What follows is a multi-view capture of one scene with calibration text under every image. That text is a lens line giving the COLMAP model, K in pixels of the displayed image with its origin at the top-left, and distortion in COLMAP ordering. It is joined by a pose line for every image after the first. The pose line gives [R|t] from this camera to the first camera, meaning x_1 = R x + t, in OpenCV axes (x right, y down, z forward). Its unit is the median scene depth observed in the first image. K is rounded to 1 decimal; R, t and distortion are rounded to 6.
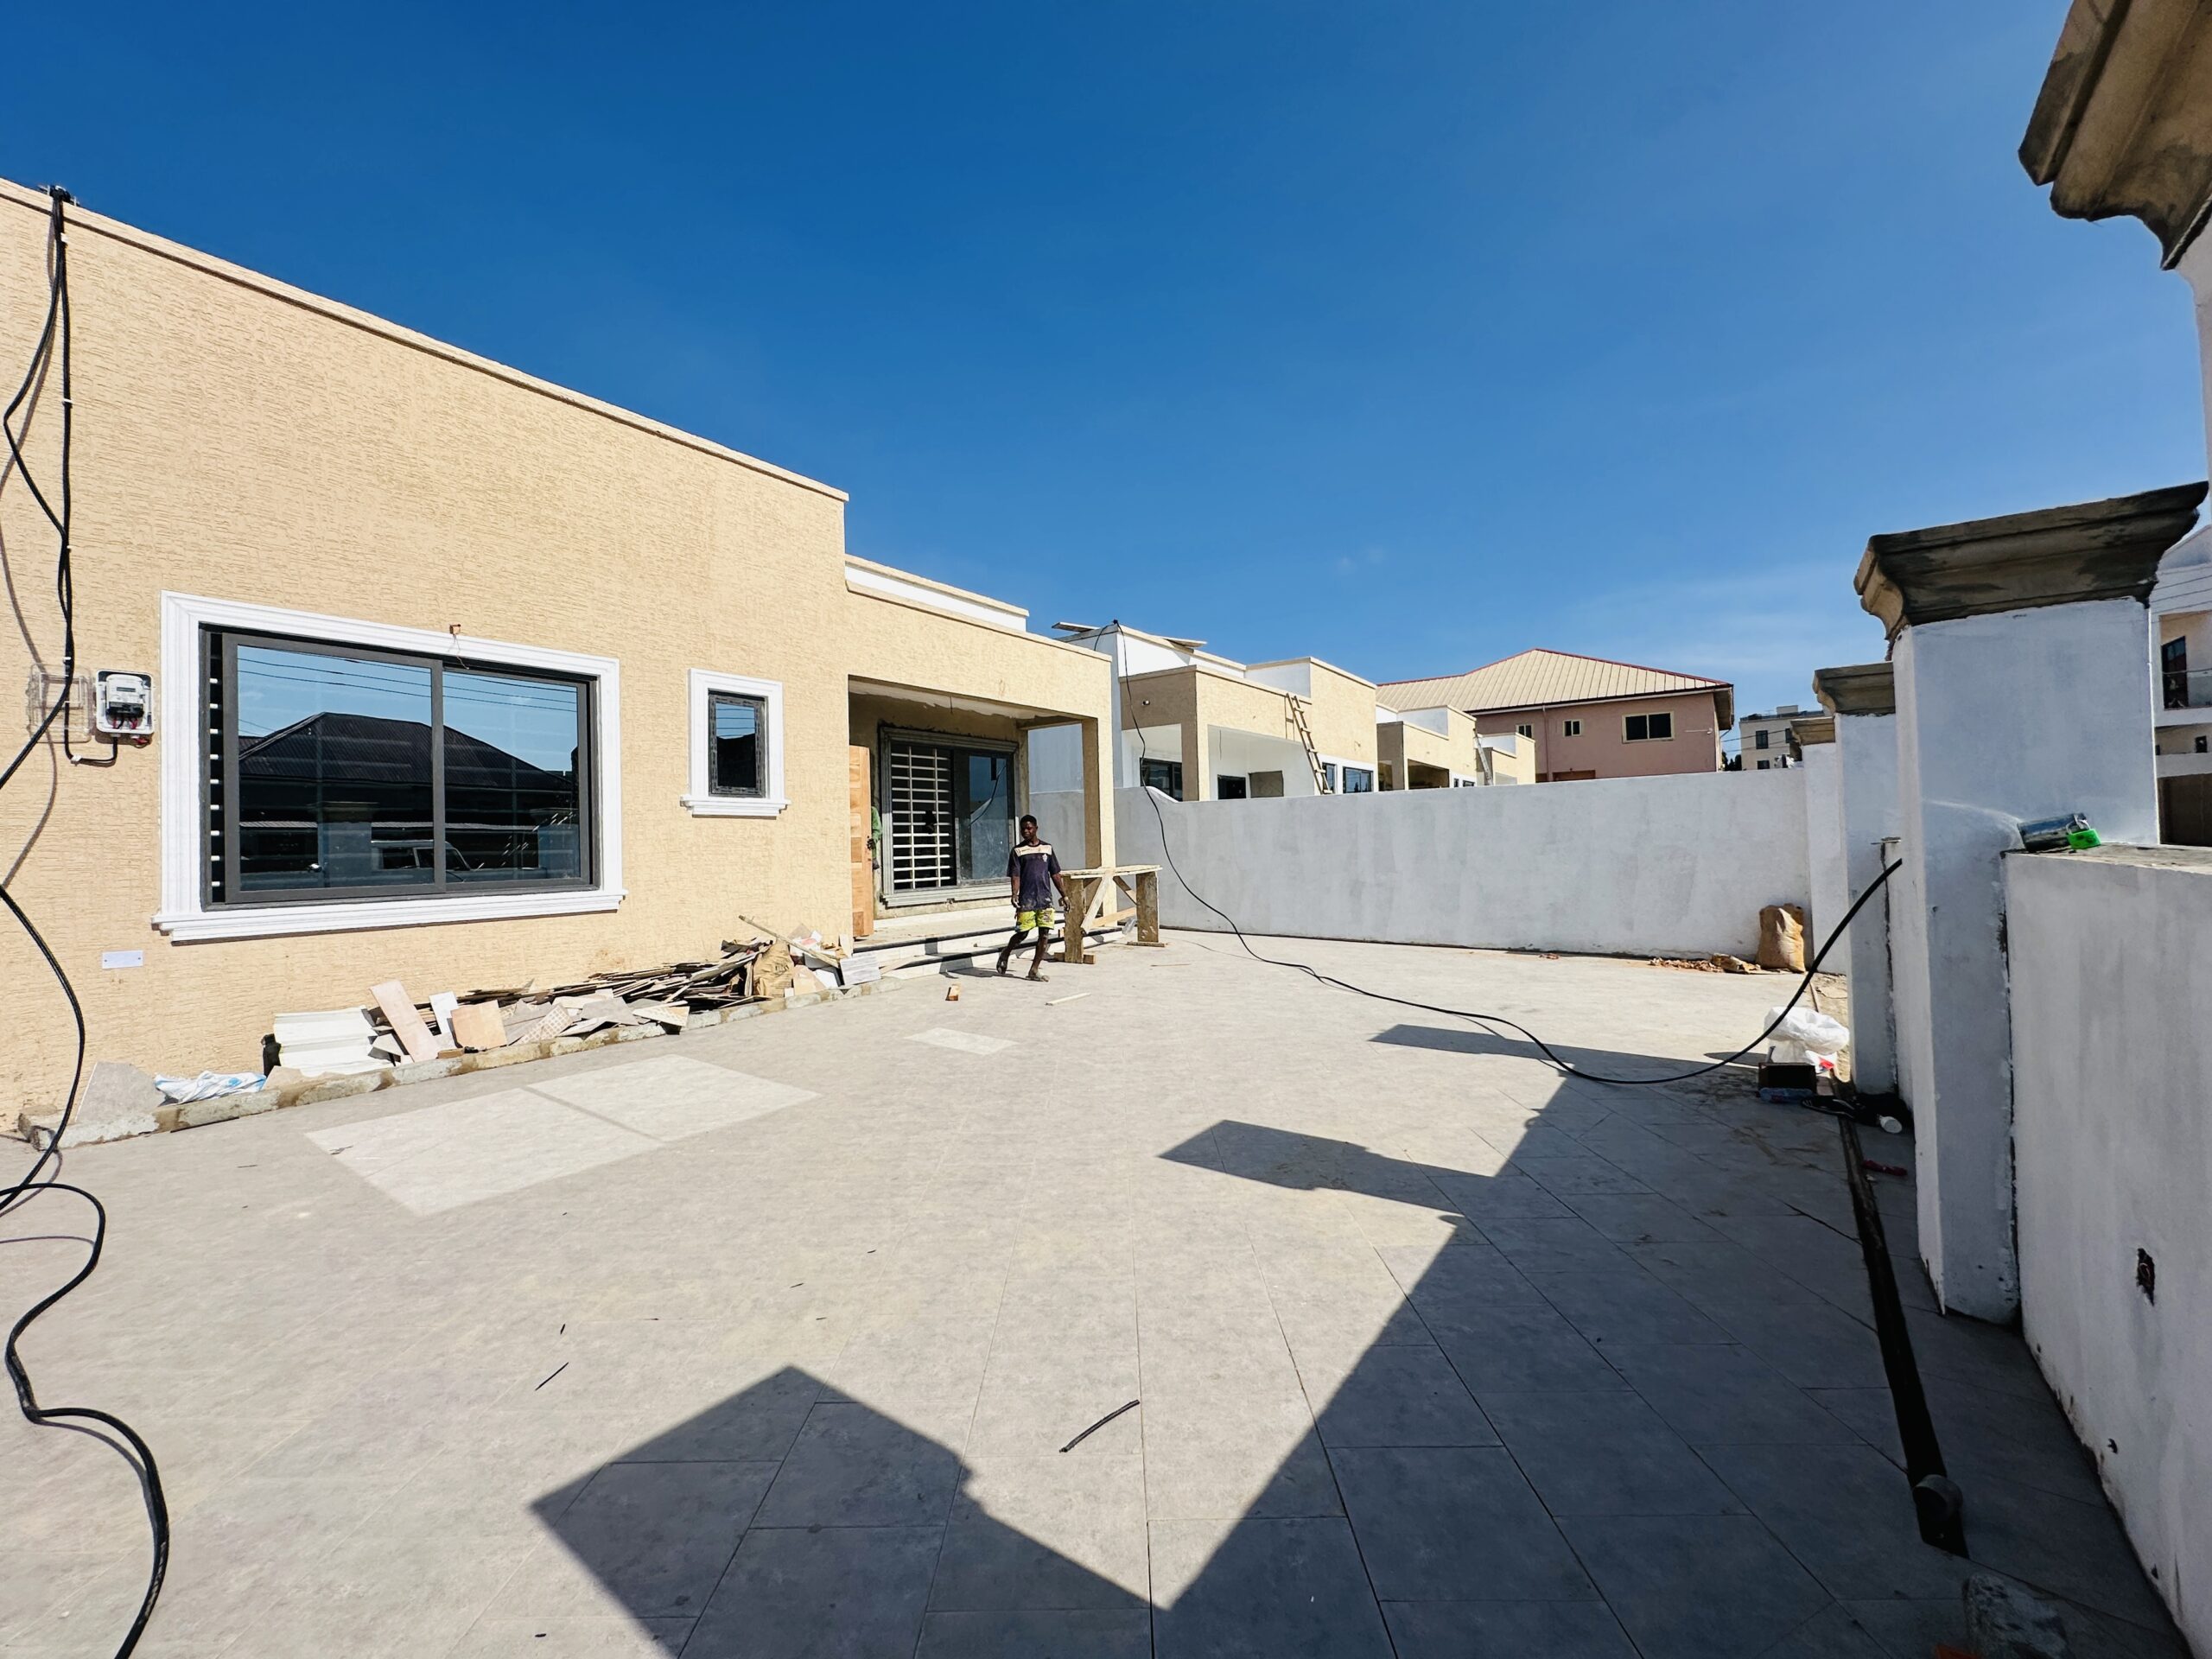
lens RADIAL K [[887.3, 0, 1103.2], [0, 887.3, 827.8], [0, 0, 1]] dist [-0.001703, 0.000670]
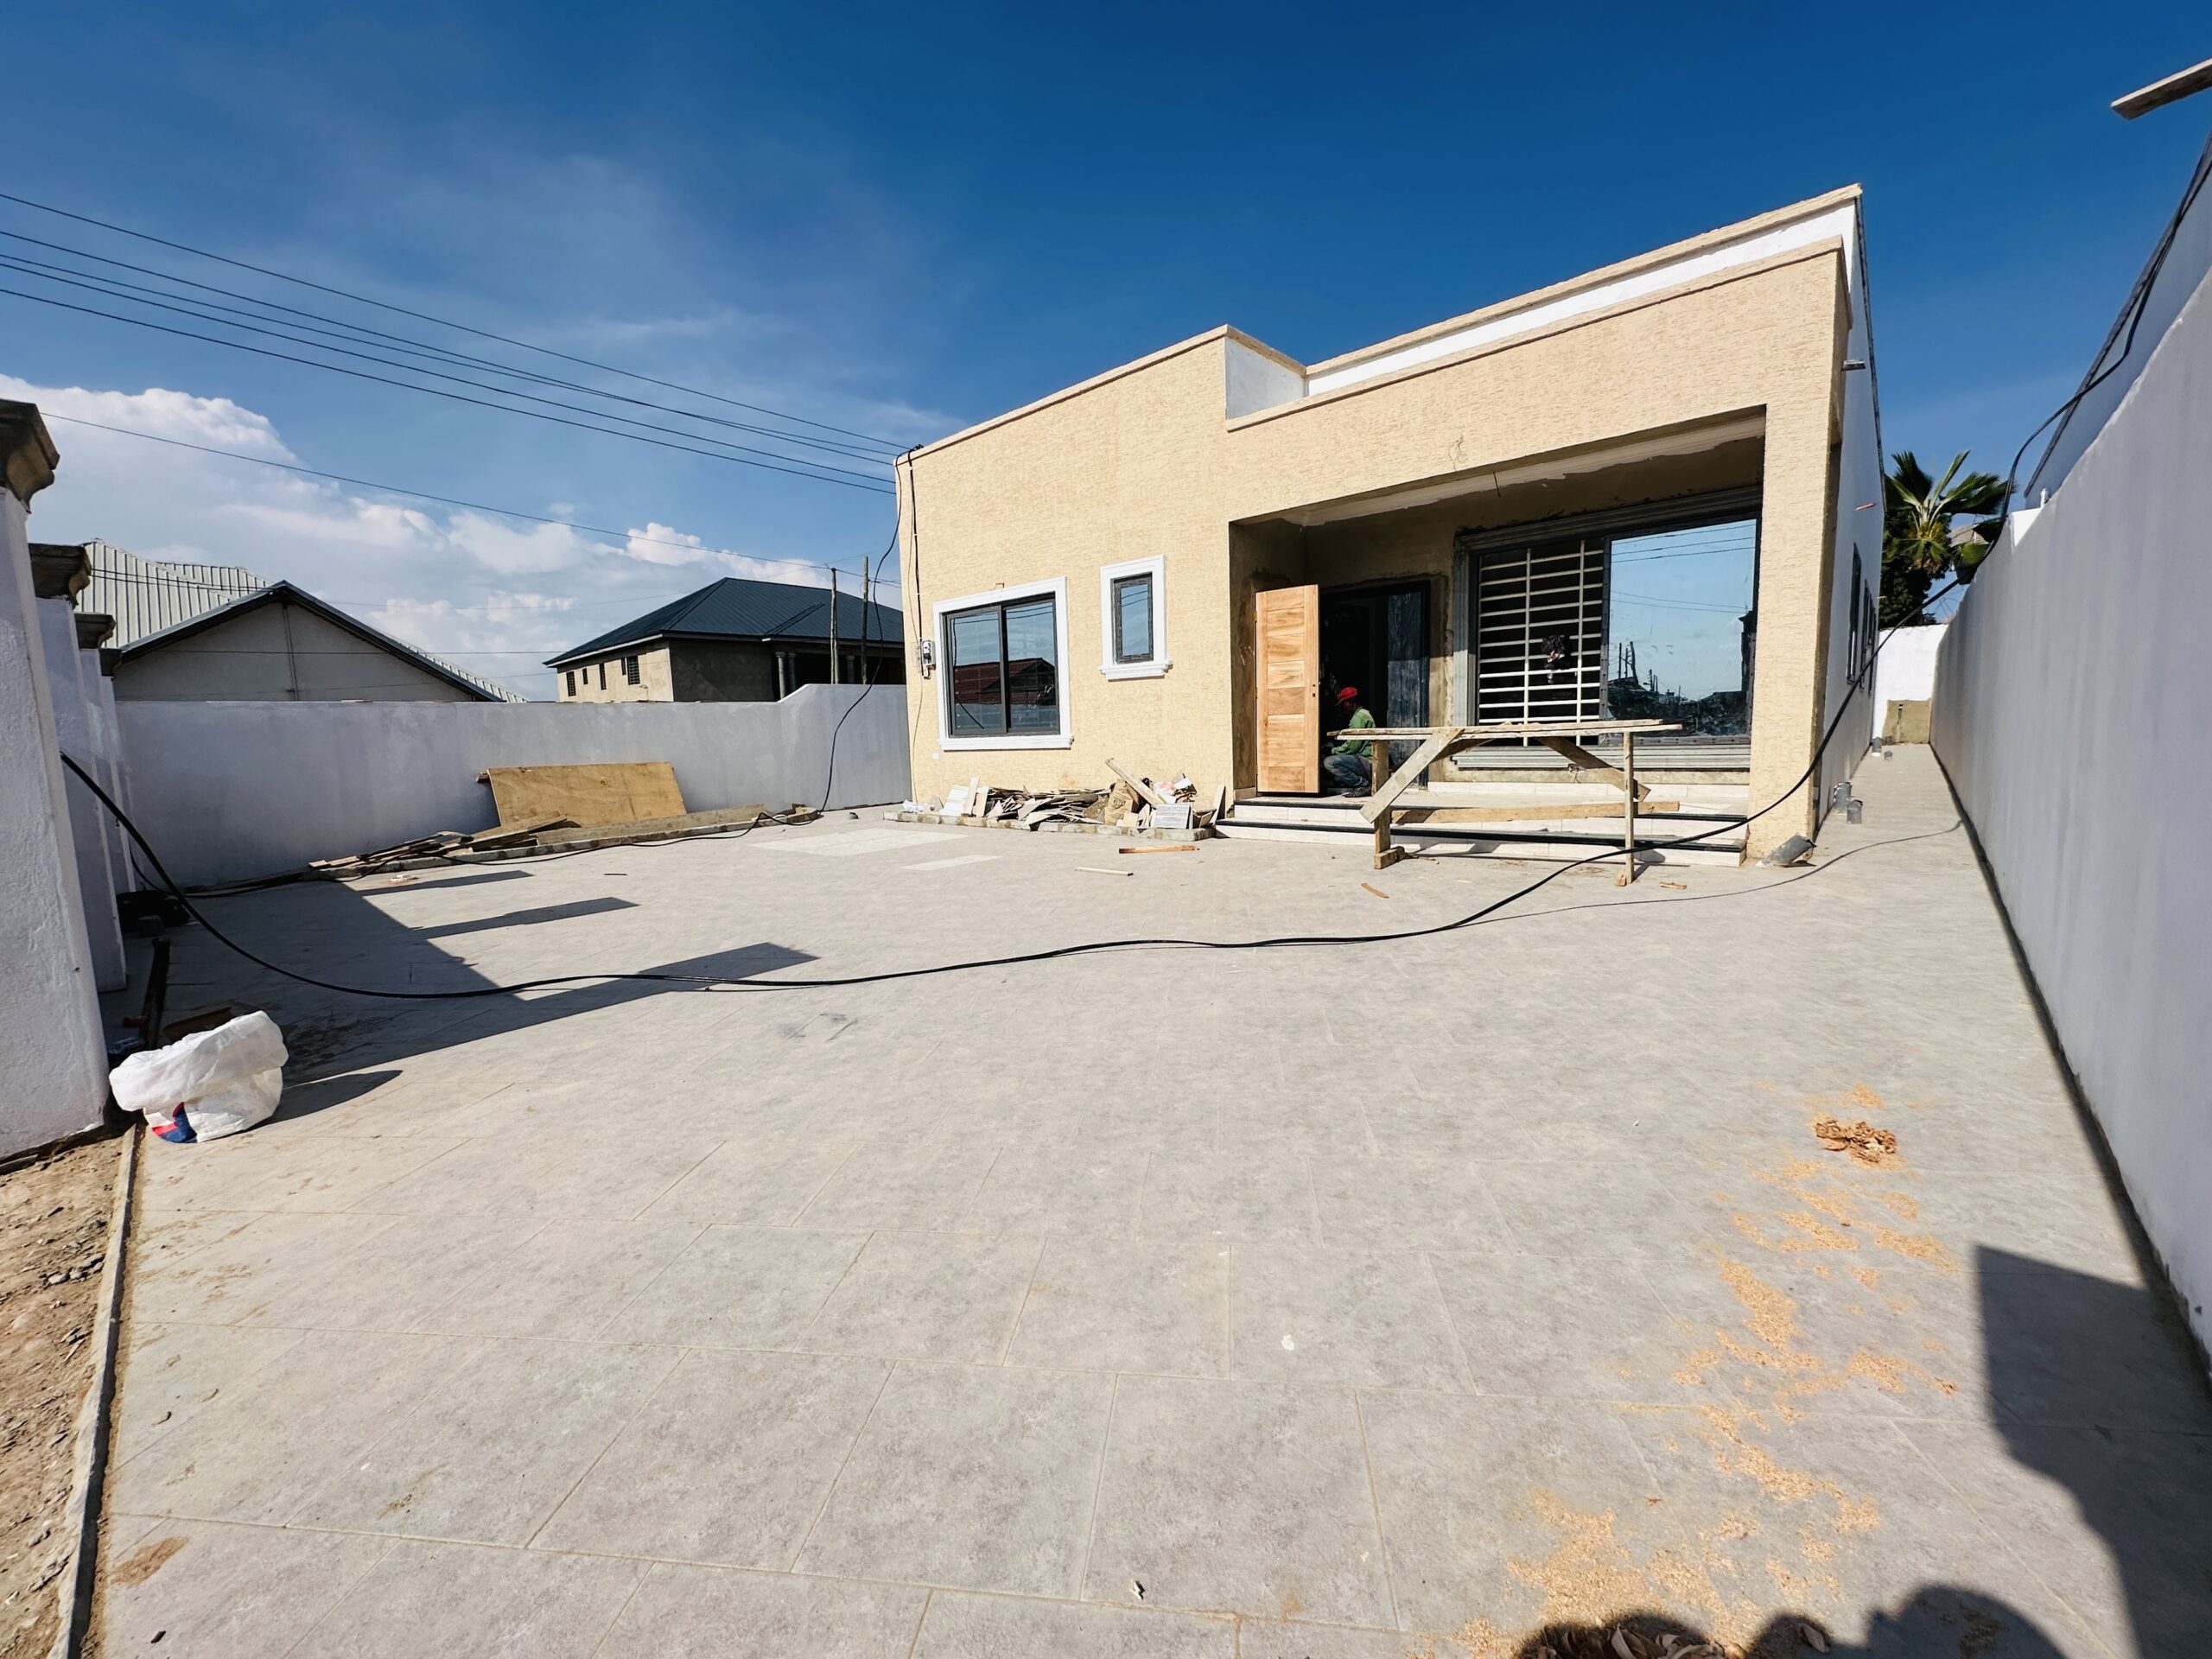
lens RADIAL K [[887.3, 0, 1106.8], [0, 887.3, 827.1], [0, 0, 1]] dist [-0.001703, 0.000670]
pose [[-0.118902, 0.128951, -0.984497, 1.017995], [0.051282, 0.991005, 0.123610, 0.046459], [0.991581, -0.035789, -0.124445, 1.350410]]
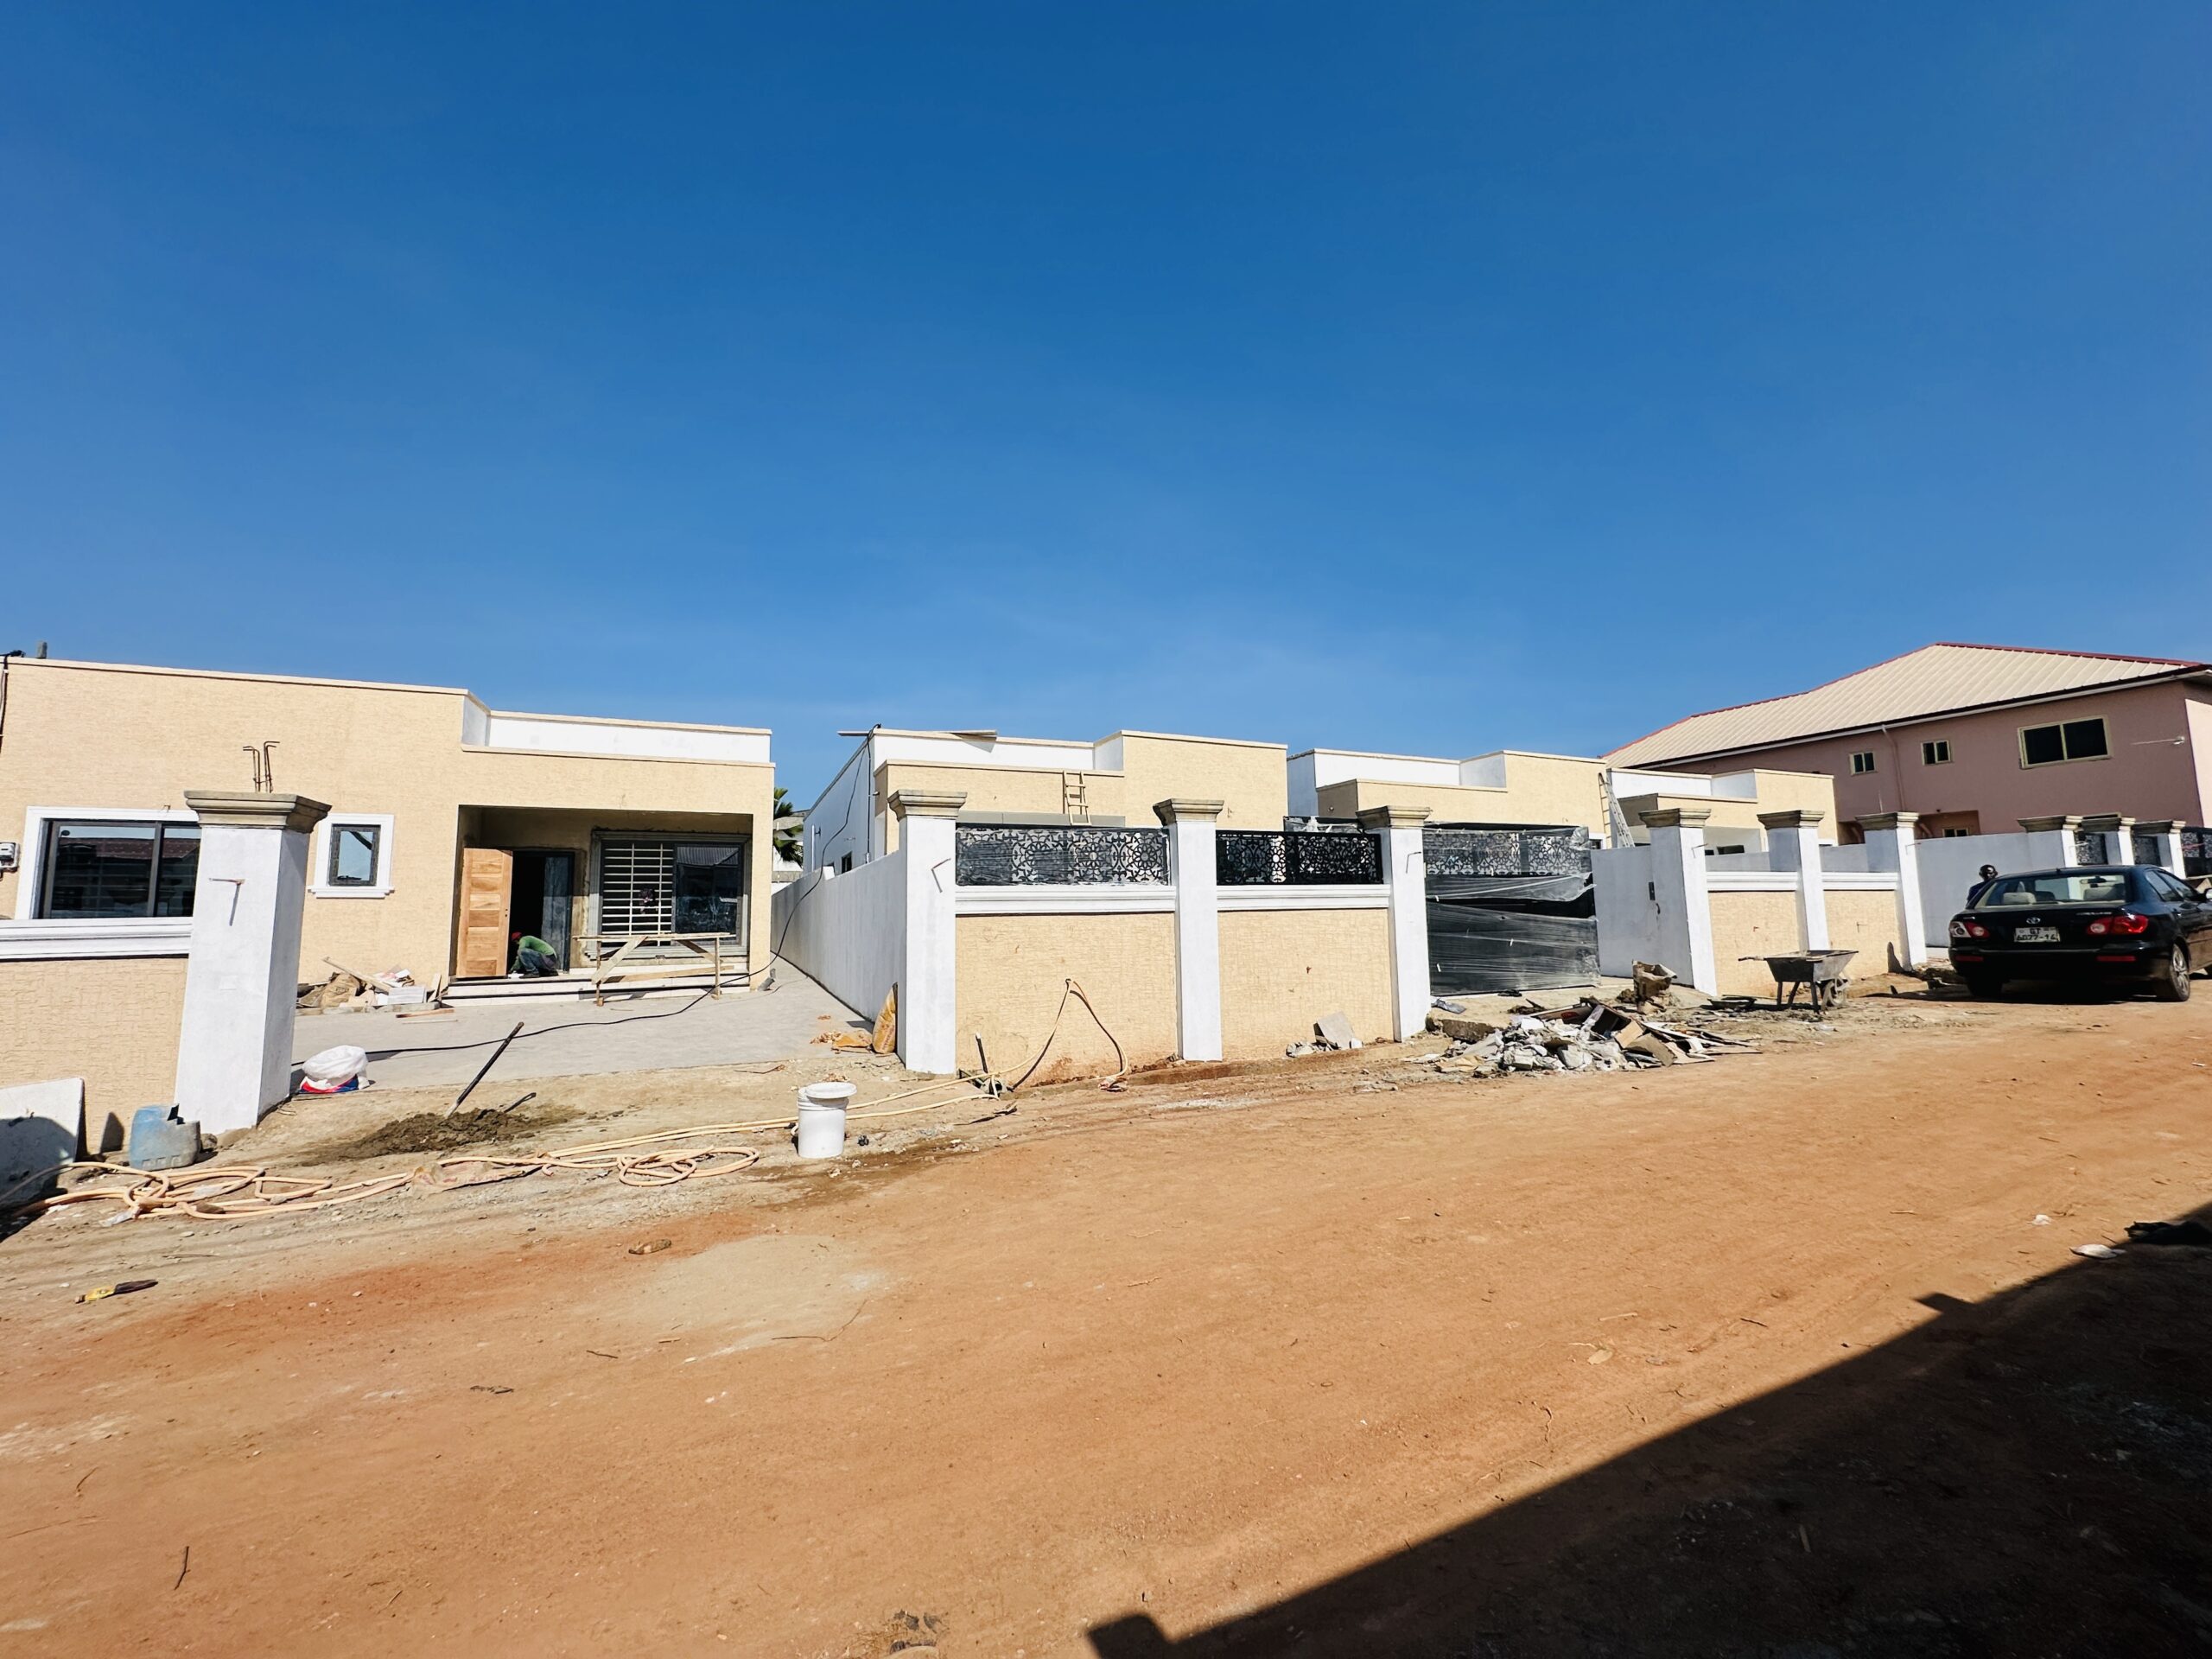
lens RADIAL K [[887.3, 0, 1104.7], [0, 887.3, 829.0], [0, 0, 1]] dist [-0.001703, 0.000670]
pose [[0.855399, -0.043139, -0.516170, 2.042452], [0.004886, 0.997153, -0.075240, -0.011479], [0.517946, 0.061838, 0.853175, 0.365904]]
